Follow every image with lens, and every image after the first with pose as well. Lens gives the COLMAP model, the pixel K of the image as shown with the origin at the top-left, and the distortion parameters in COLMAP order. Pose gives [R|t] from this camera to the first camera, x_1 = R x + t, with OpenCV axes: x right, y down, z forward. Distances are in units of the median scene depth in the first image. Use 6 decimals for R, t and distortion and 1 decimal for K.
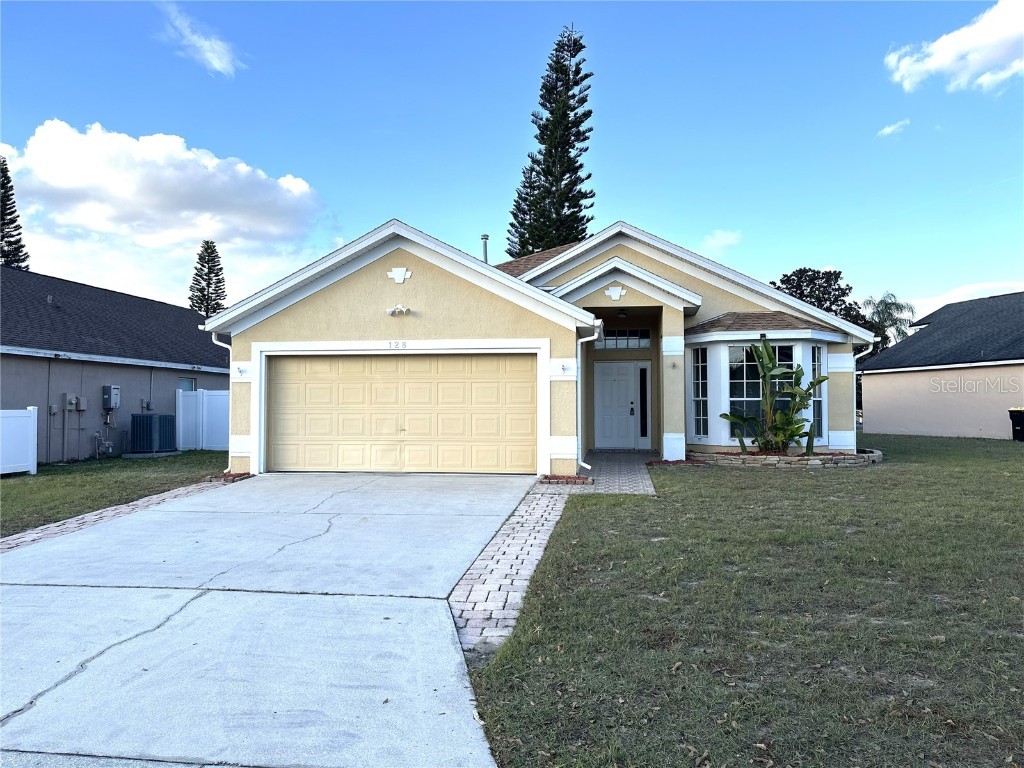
lens RADIAL K [[714.4, 0, 513.1], [0, 714.4, 405.9], [0, 0, 1]] dist [0.055667, -0.003881]
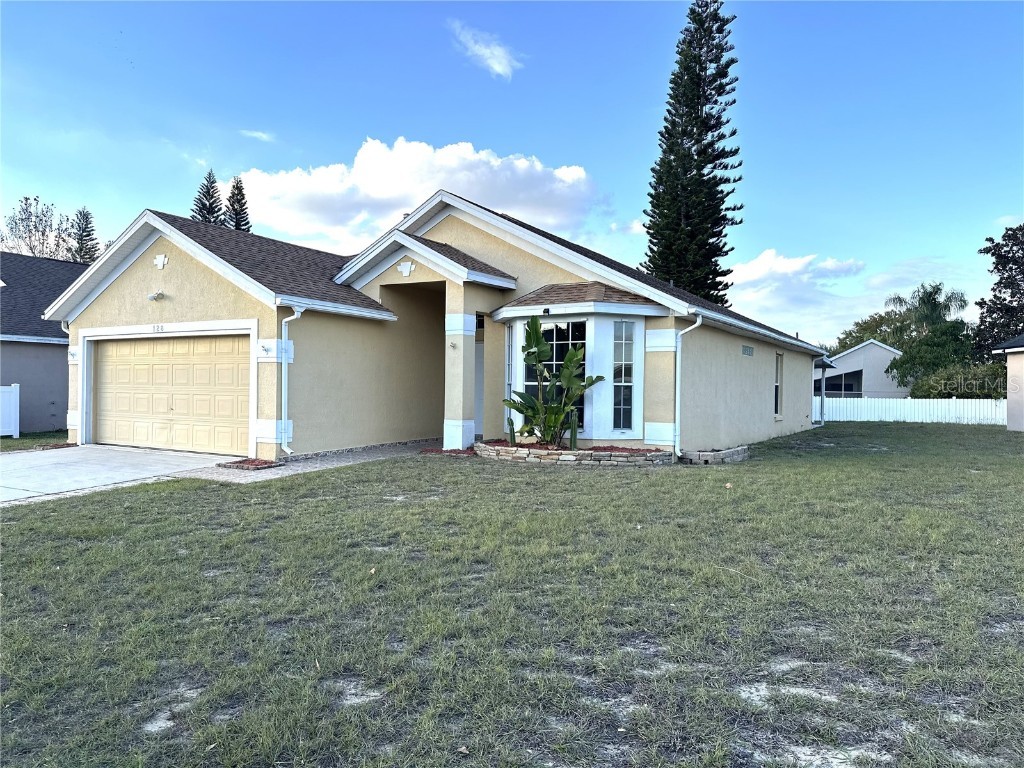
lens RADIAL K [[731.6, 0, 512.0], [0, 731.6, 384.0], [0, 0, 1]] dist [0.104674, -0.149607]
pose [[0.920412, 0.011779, -0.390773, 0.545888], [-0.015053, 0.999873, -0.005317, -0.003817], [0.390660, 0.010776, 0.920472, 0.148575]]
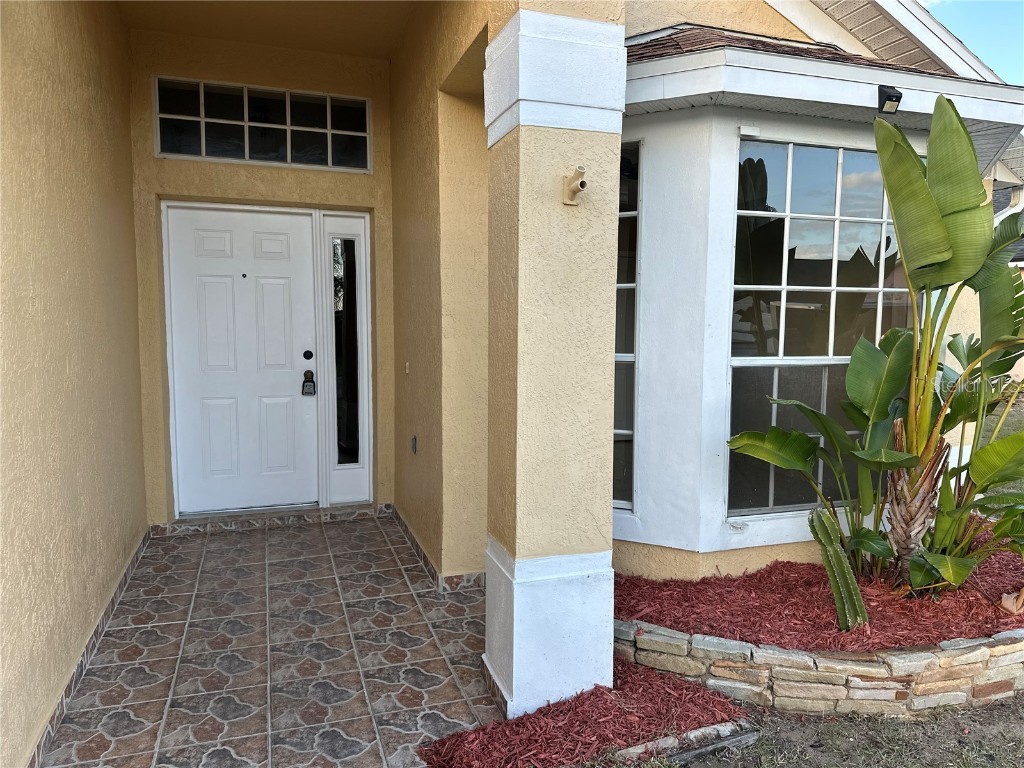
lens RADIAL K [[731.6, 0, 512.0], [0, 731.6, 384.0], [0, 0, 1]] dist [0.104674, -0.149607]
pose [[0.894573, -0.029986, 0.445916, 0.105872], [-0.008408, 0.996441, 0.083874, -0.019235], [-0.446844, -0.078781, 0.891137, 0.695557]]
